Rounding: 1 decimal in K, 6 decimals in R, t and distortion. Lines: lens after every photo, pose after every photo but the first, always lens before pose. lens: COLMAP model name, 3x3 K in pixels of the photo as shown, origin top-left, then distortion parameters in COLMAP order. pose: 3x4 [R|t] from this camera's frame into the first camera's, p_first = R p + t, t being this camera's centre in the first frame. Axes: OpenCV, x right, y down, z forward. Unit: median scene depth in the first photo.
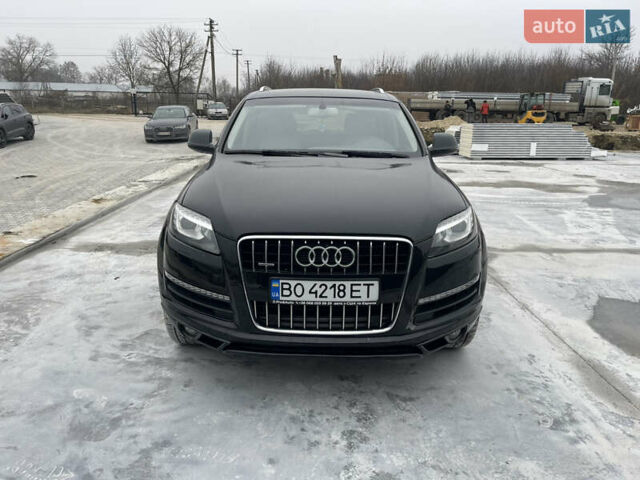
lens RADIAL K [[478.9, 0, 319.8], [0, 478.9, 230.8], [0, 0, 1]] dist [0.085641, -0.114435]
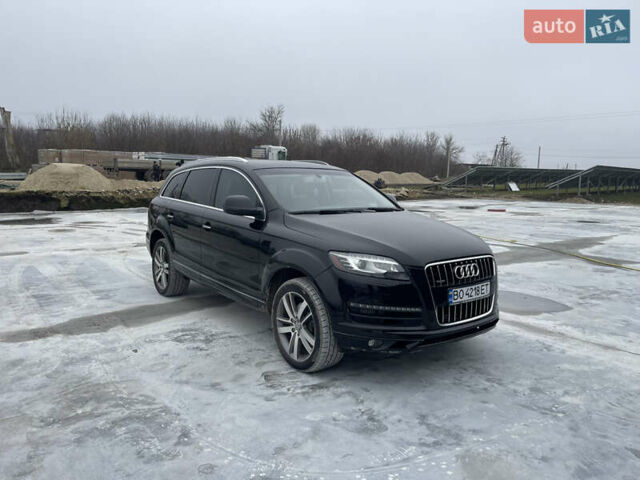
lens RADIAL K [[478.9, 0, 319.8], [0, 478.9, 230.8], [0, 0, 1]] dist [0.085641, -0.114435]
pose [[0.796991, -0.071807, 0.599707, -0.083245], [0.141598, 0.987450, -0.069946, -0.002251], [-0.587158, 0.140664, 0.797157, -0.001101]]
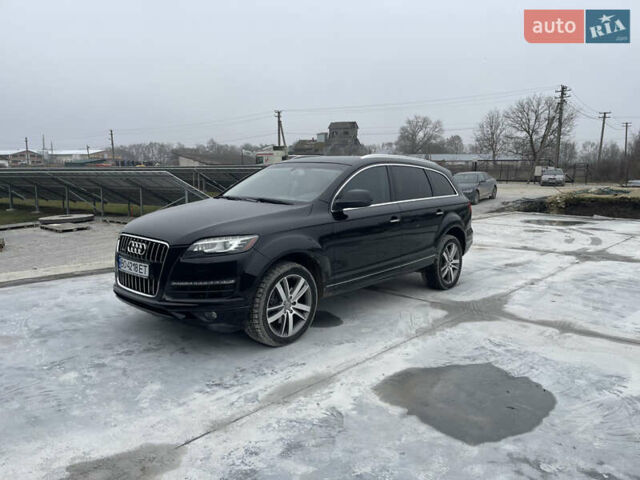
lens RADIAL K [[478.9, 0, 319.8], [0, 478.9, 230.8], [0, 0, 1]] dist [0.085641, -0.114435]
pose [[0.745875, 0.077933, -0.661511, 0.107063], [-0.165513, 0.983668, -0.070735, 0.000273], [0.645195, 0.162249, 0.746592, 0.004622]]
